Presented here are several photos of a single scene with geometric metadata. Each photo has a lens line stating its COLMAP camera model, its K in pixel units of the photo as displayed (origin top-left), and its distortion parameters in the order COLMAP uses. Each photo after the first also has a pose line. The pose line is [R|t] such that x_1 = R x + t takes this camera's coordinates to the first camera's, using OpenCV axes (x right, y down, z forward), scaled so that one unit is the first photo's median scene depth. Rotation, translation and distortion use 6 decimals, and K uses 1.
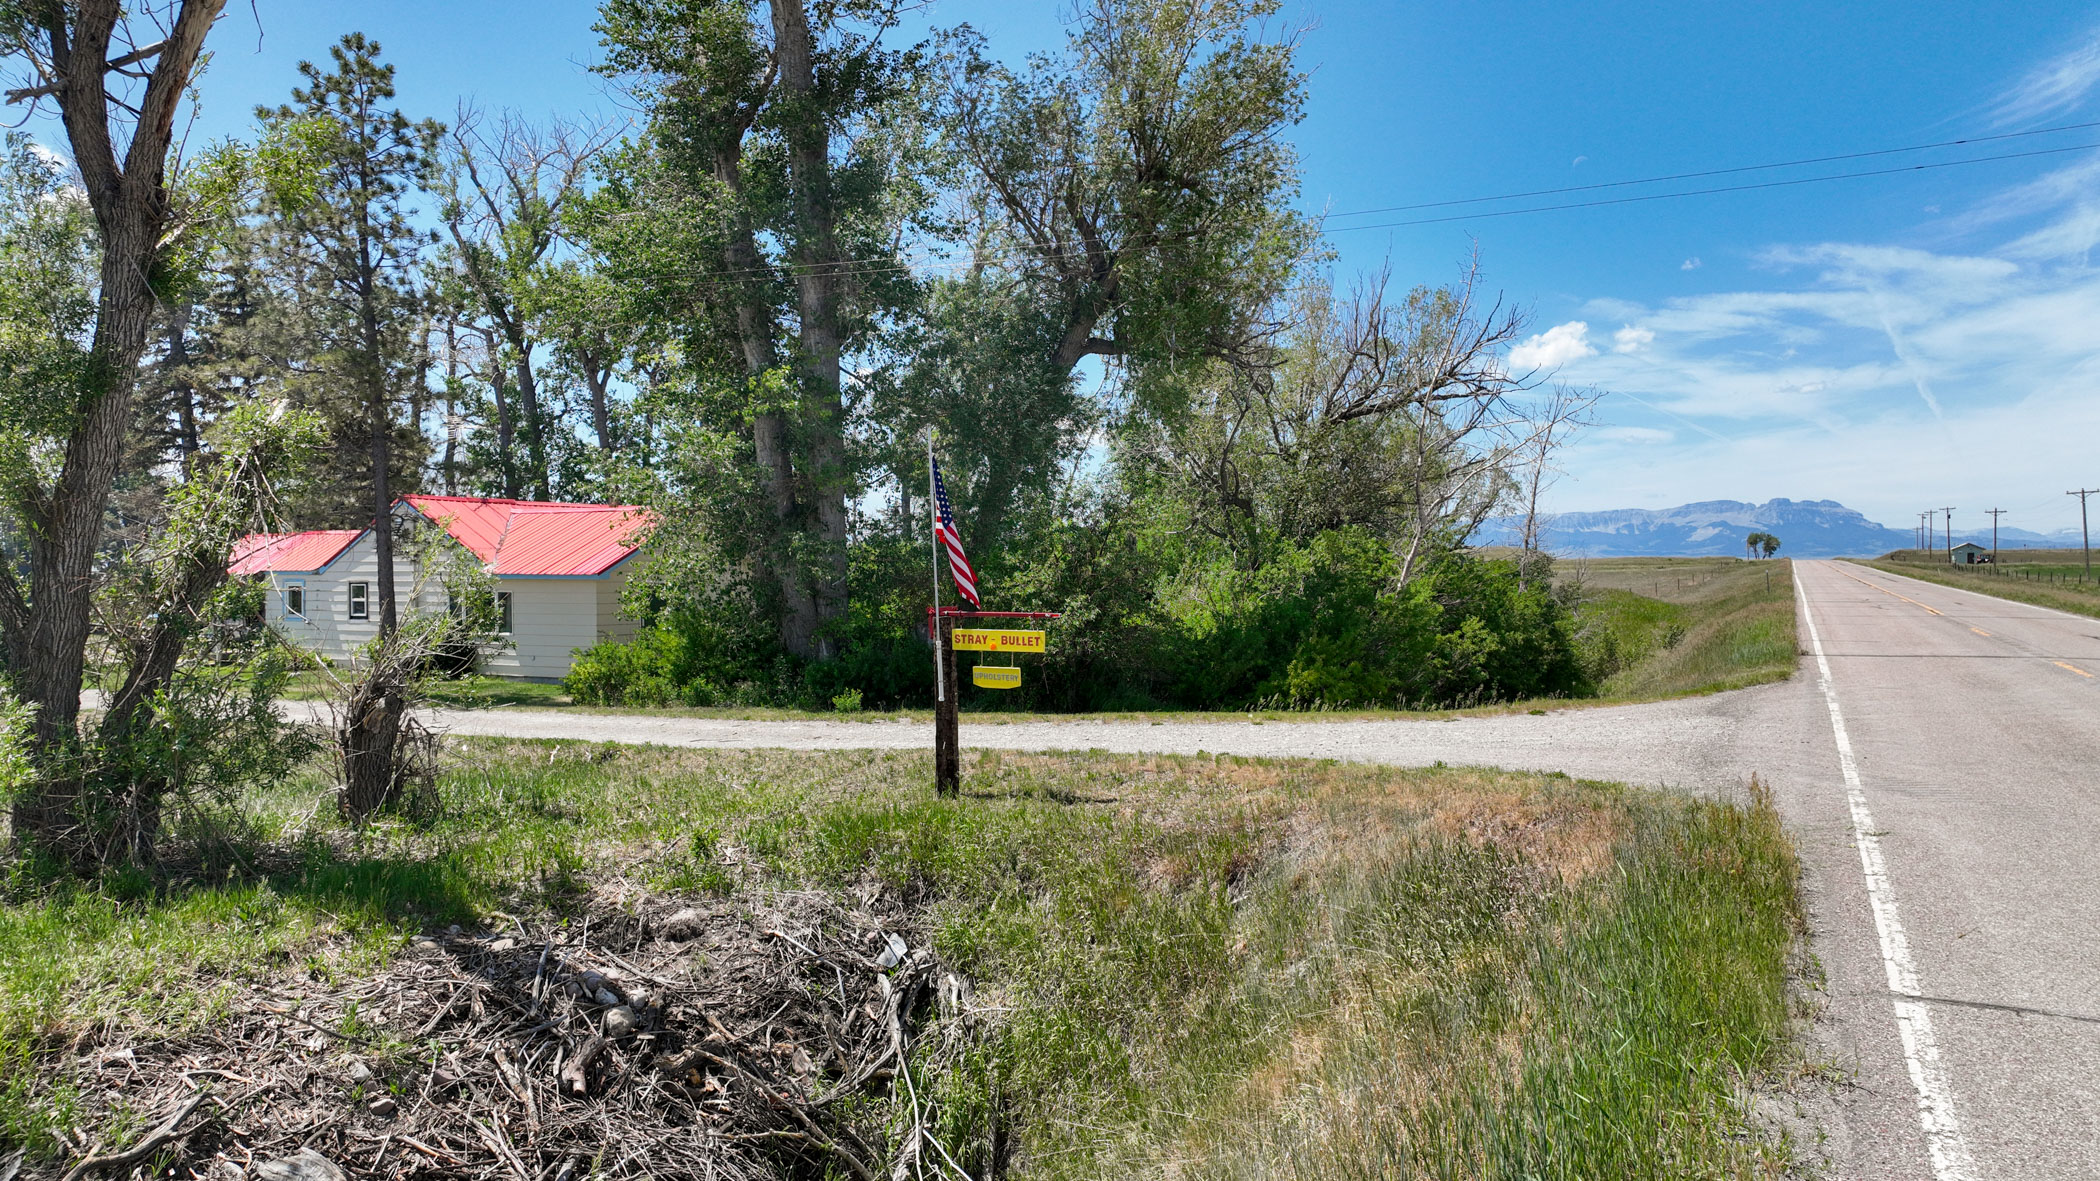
lens RADIAL K [[1551.4, 0, 1050.0], [0, 1551.4, 590.5], [0, 0, 1]] dist [0.007494, 0.003831]
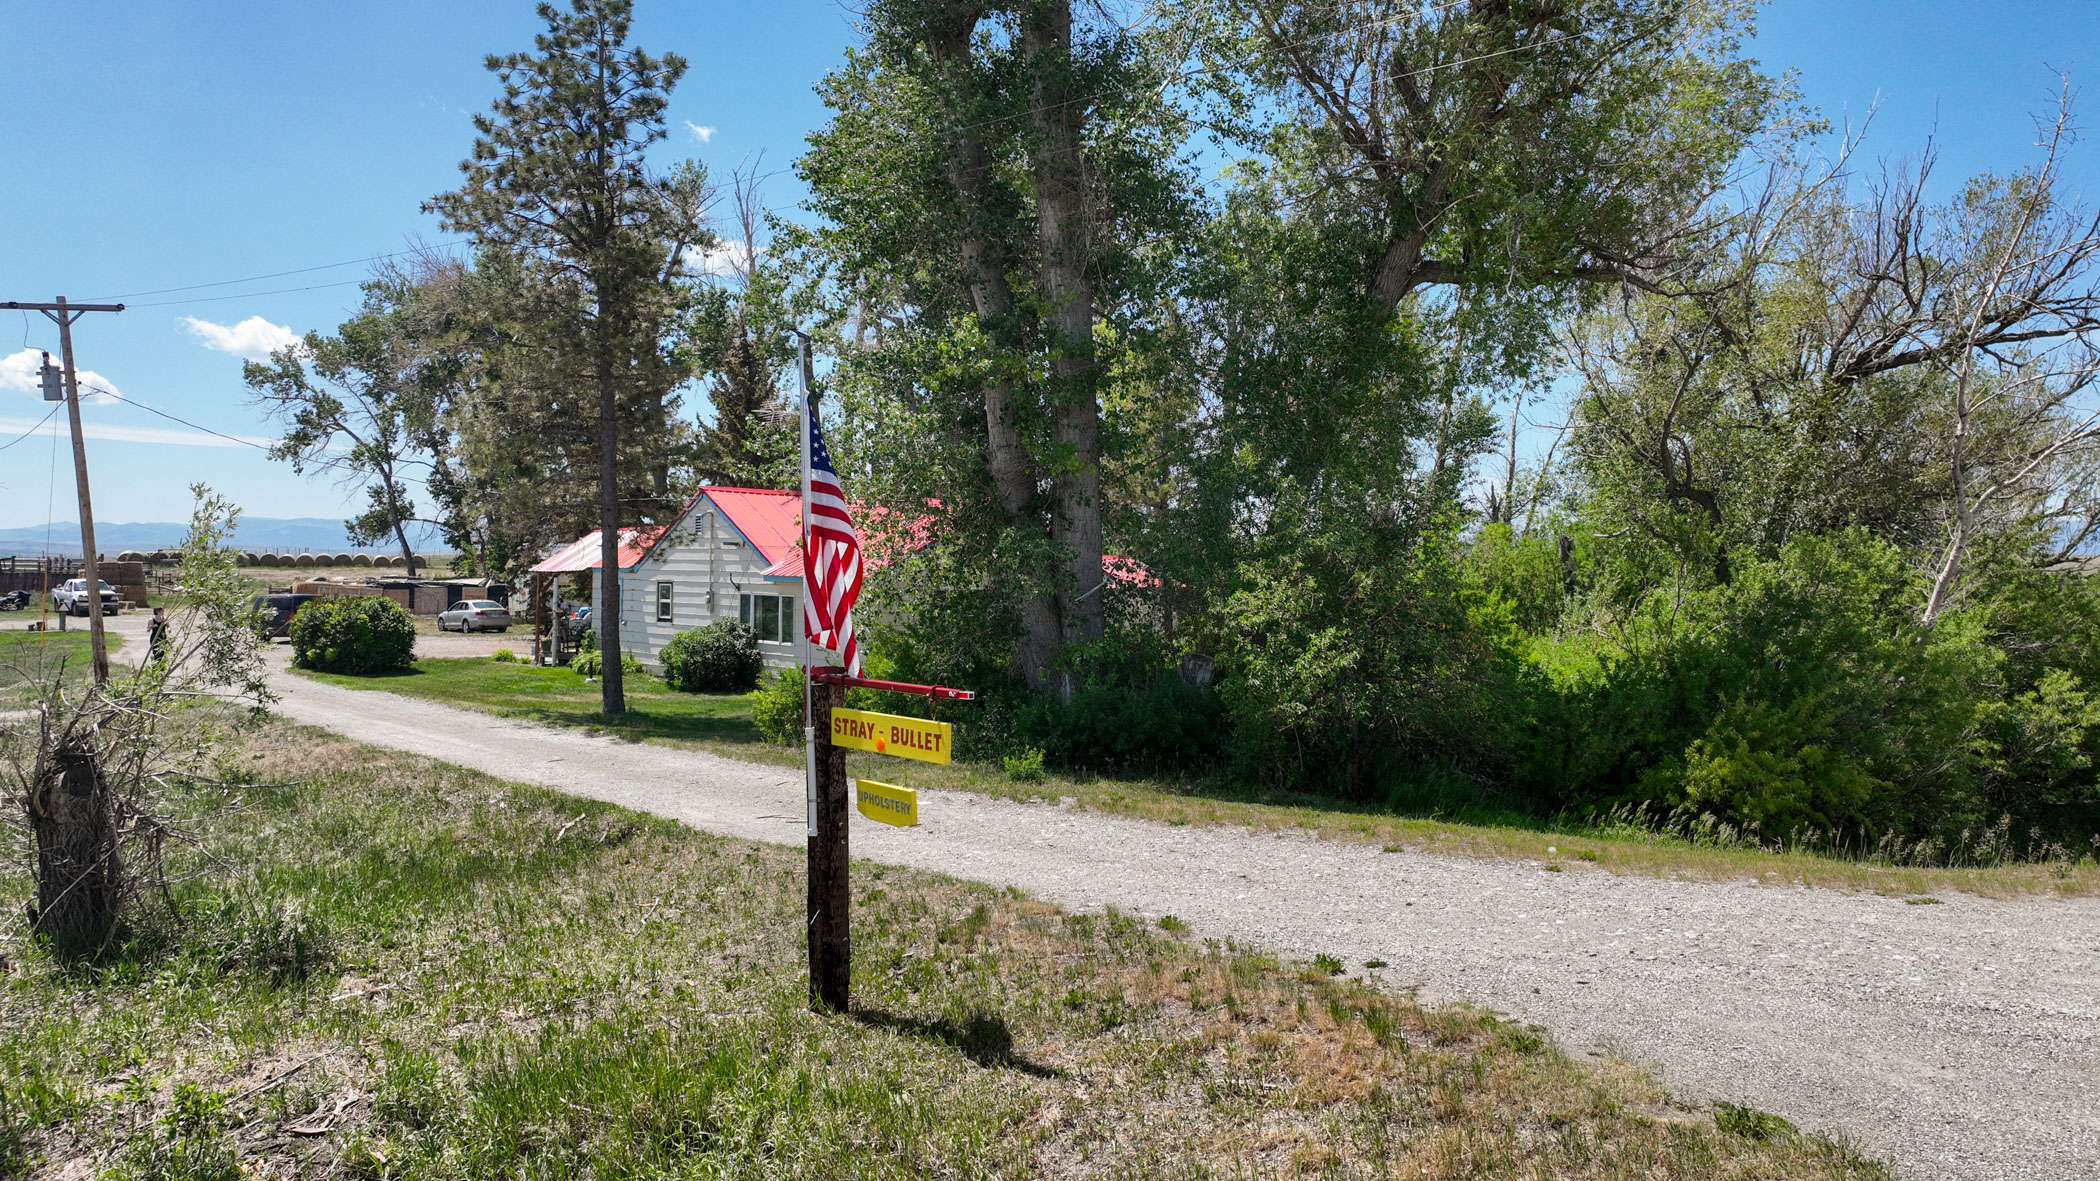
lens RADIAL K [[1535.7, 0, 1054.0], [0, 1535.7, 562.9], [0, 0, 1]] dist [0.005367, 0.003340]
pose [[0.938738, 0.014854, -0.344310, 0.104398], [-0.020751, 0.999694, -0.013448, -0.010954], [0.344005, 0.019769, 0.938760, 0.266724]]
